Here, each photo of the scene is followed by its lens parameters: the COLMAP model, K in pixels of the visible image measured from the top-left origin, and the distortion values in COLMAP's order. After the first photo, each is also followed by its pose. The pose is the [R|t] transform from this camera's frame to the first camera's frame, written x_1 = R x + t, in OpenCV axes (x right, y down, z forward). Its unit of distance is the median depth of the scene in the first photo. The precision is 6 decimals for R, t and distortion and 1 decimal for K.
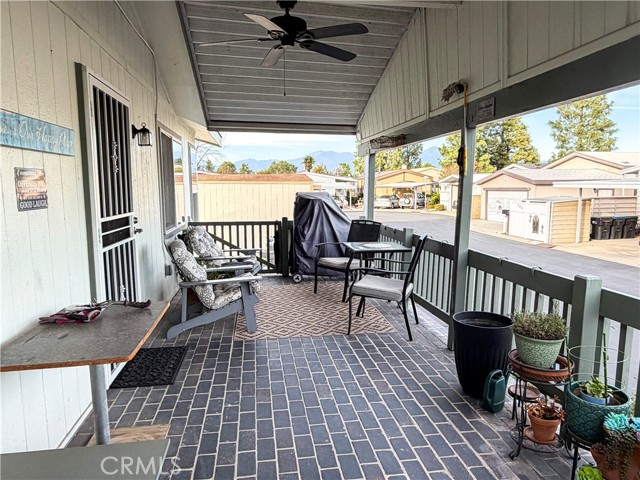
lens RADIAL K [[444.6, 0, 320.4], [0, 444.6, 241.8], [0, 0, 1]] dist [0.000961, 0.000109]
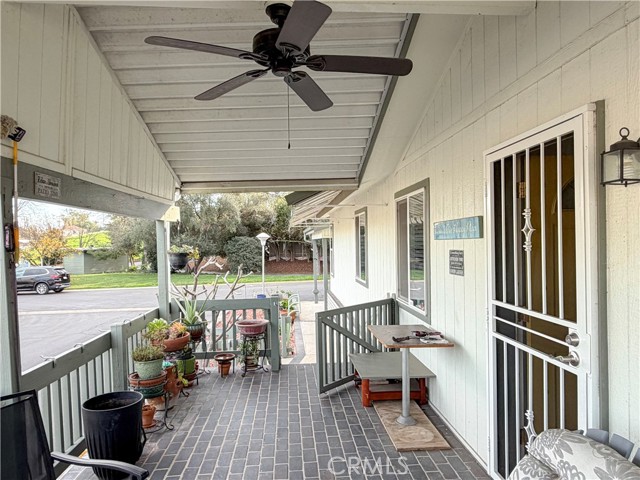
lens RADIAL K [[444.6, 0, 318.7], [0, 444.6, 239.9], [0, 0, 1]] dist [0.000961, 0.000109]
pose [[-0.996288, 0.031233, 0.080214, -0.206337], [0.041168, 0.991257, 0.125359, -0.307128], [-0.075597, 0.128195, -0.988863, 1.924407]]
